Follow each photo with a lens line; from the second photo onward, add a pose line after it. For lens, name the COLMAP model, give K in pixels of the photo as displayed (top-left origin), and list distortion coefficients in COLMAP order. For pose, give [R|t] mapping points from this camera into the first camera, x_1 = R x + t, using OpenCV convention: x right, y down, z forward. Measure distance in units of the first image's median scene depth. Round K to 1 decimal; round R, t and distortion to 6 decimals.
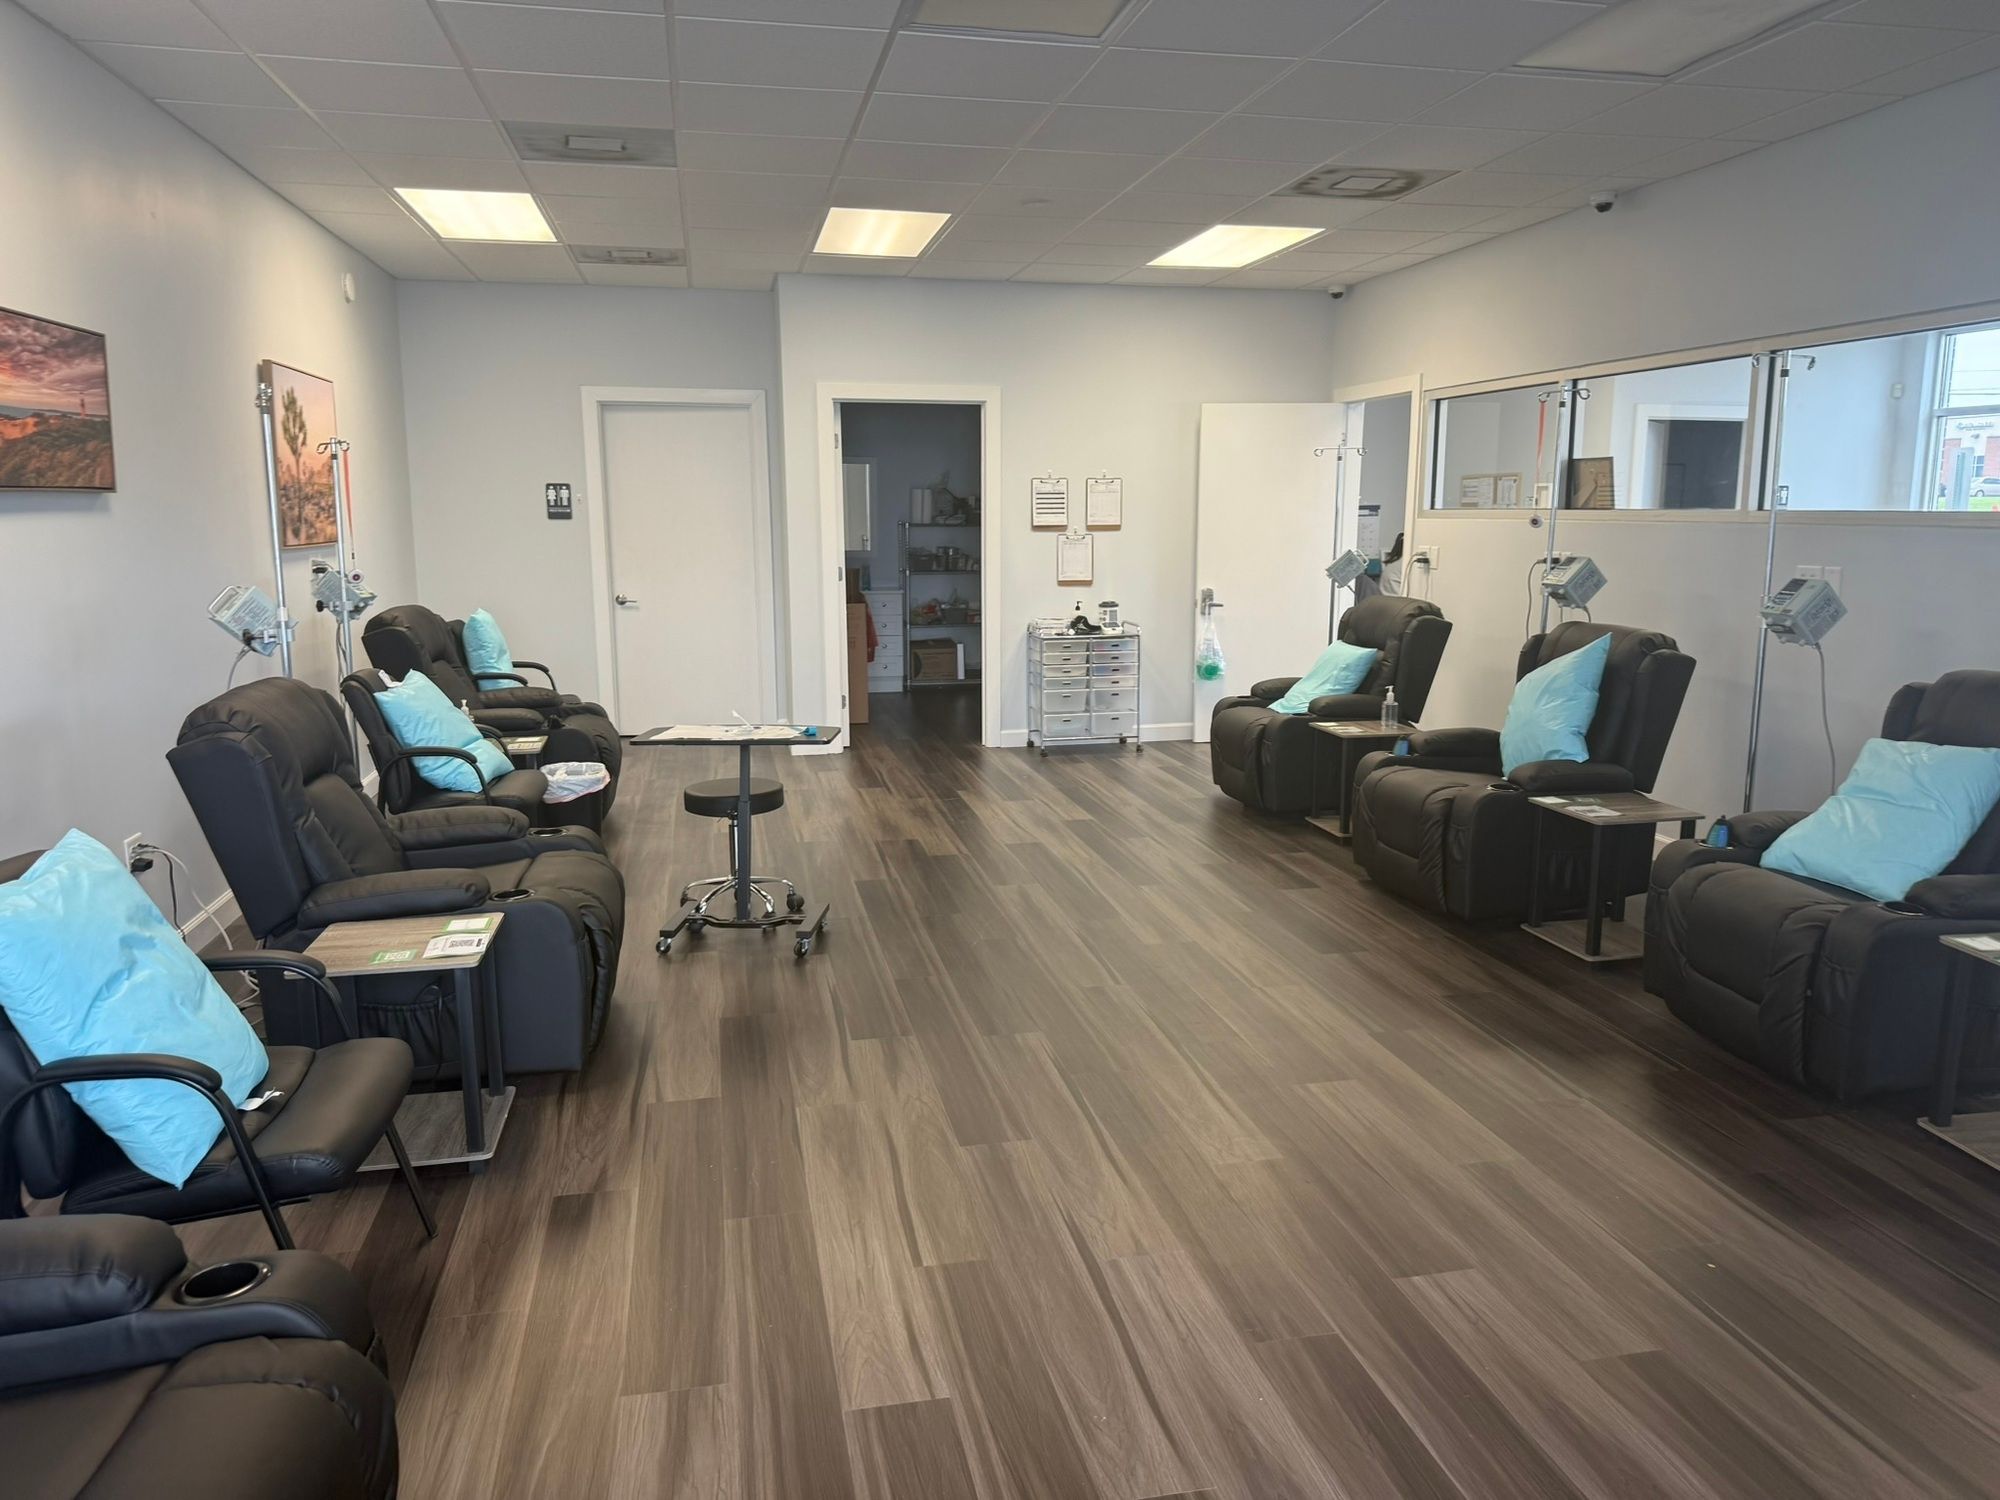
lens RADIAL K [[1443.3, 0, 1021.9], [0, 1443.3, 750.8], [0, 0, 1]] dist [-0.071103, 0.068703]
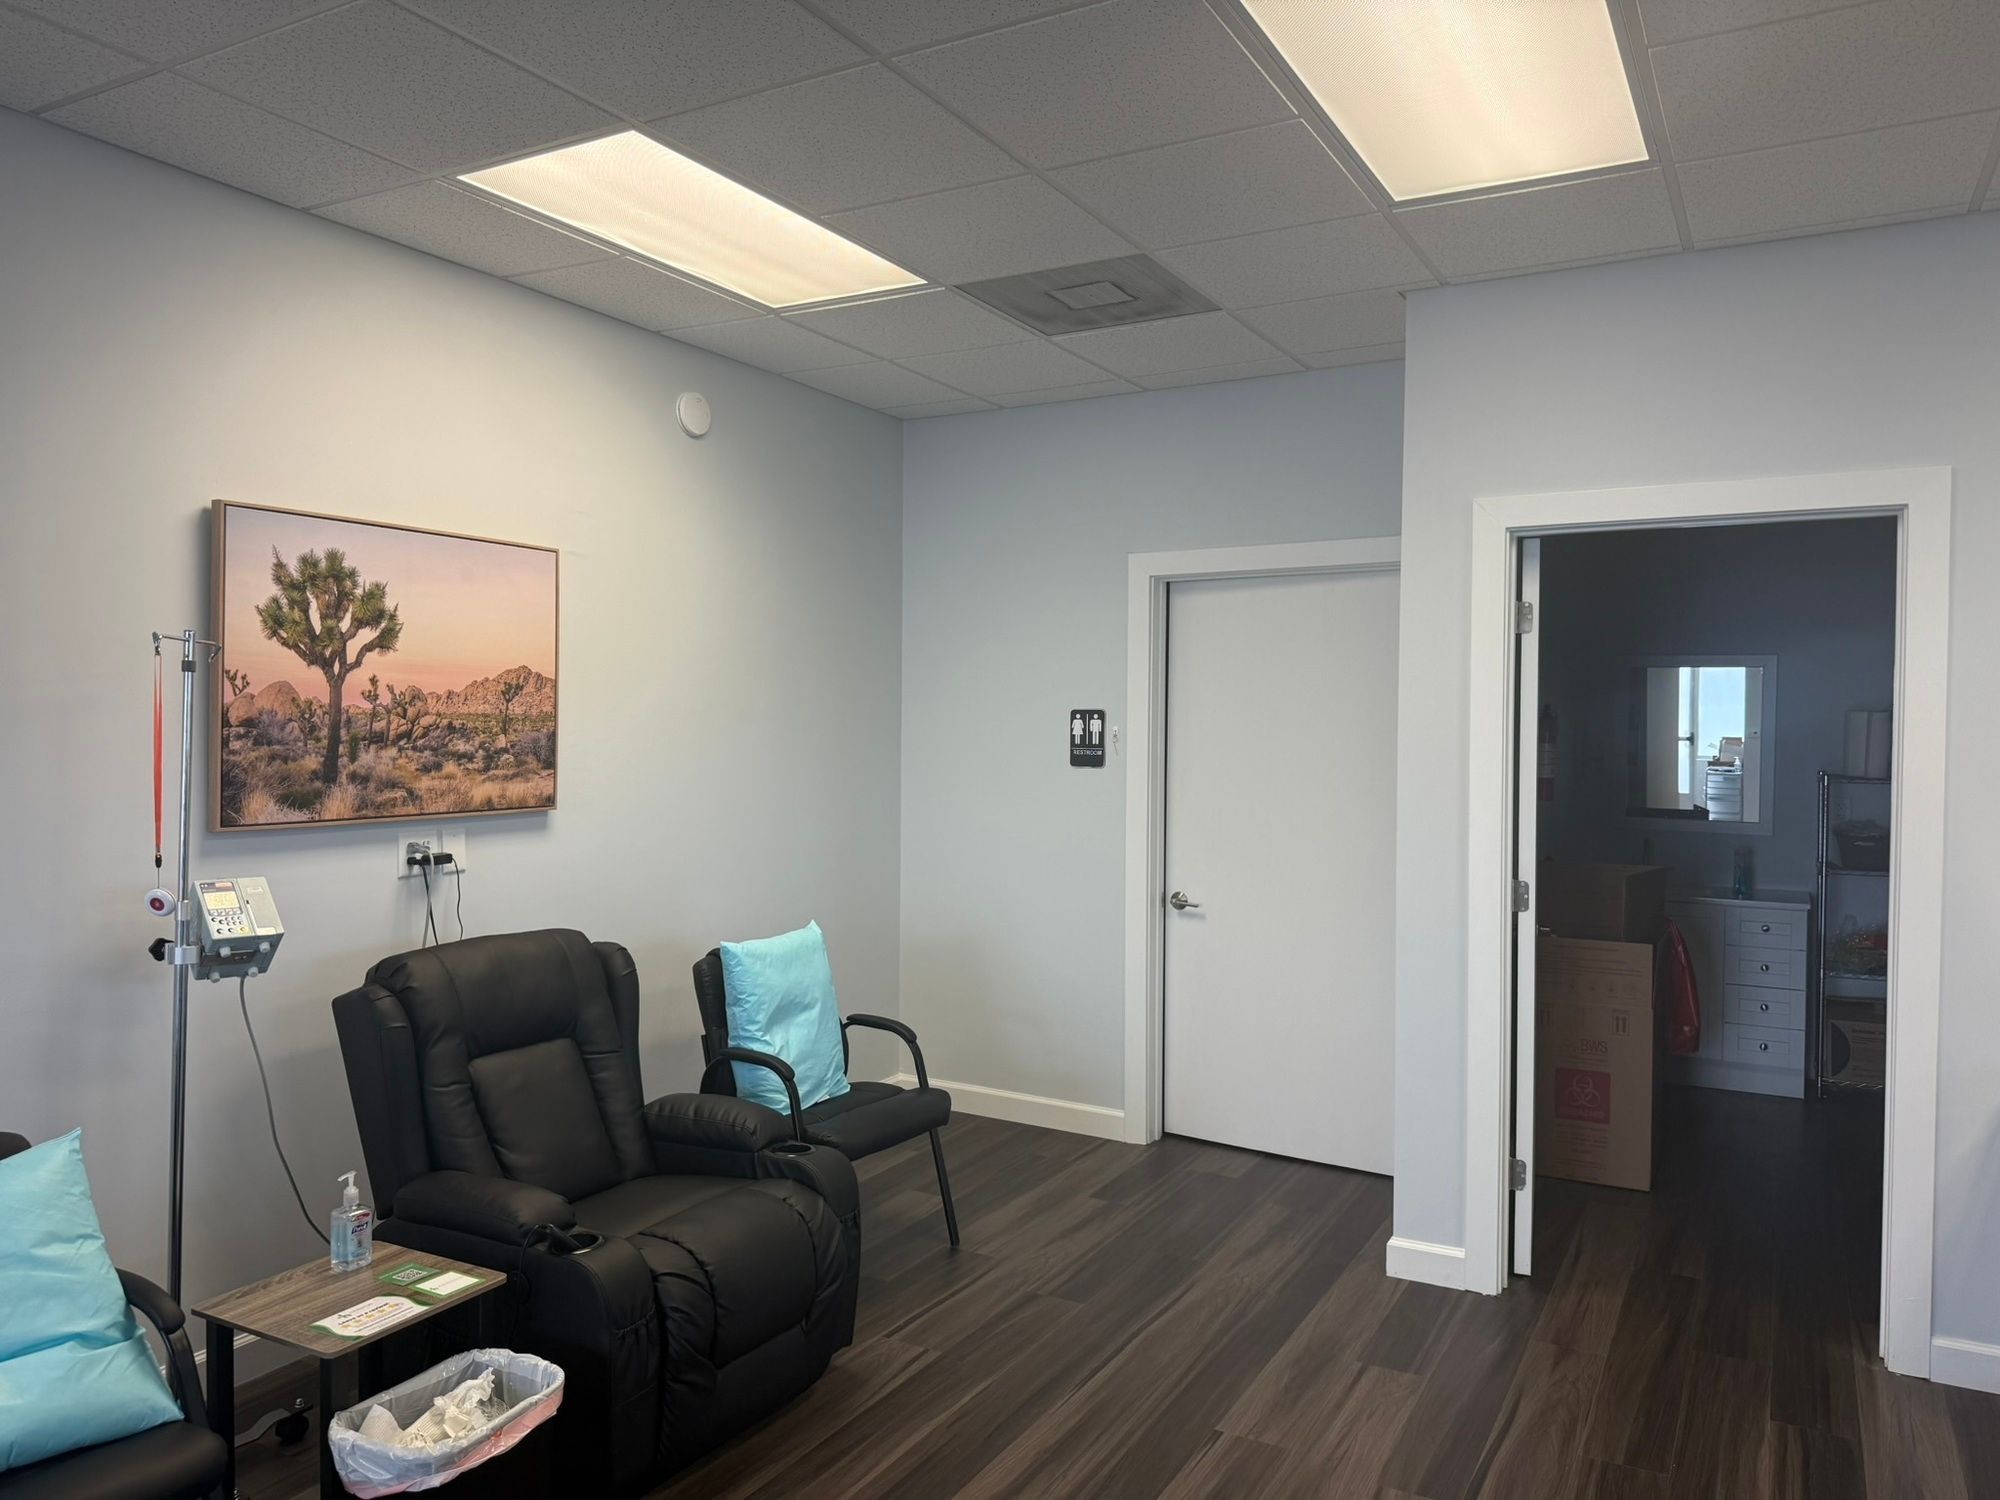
lens RADIAL K [[1419.2, 0, 1004.7], [0, 1419.2, 742.5], [0, 0, 1]] dist [0.104906, -0.114333]
pose [[0.755063, 0.009060, -0.655589, 0.054124], [-0.111382, 0.987143, -0.114640, -0.097761], [0.646122, 0.159582, 0.746365, 0.517297]]
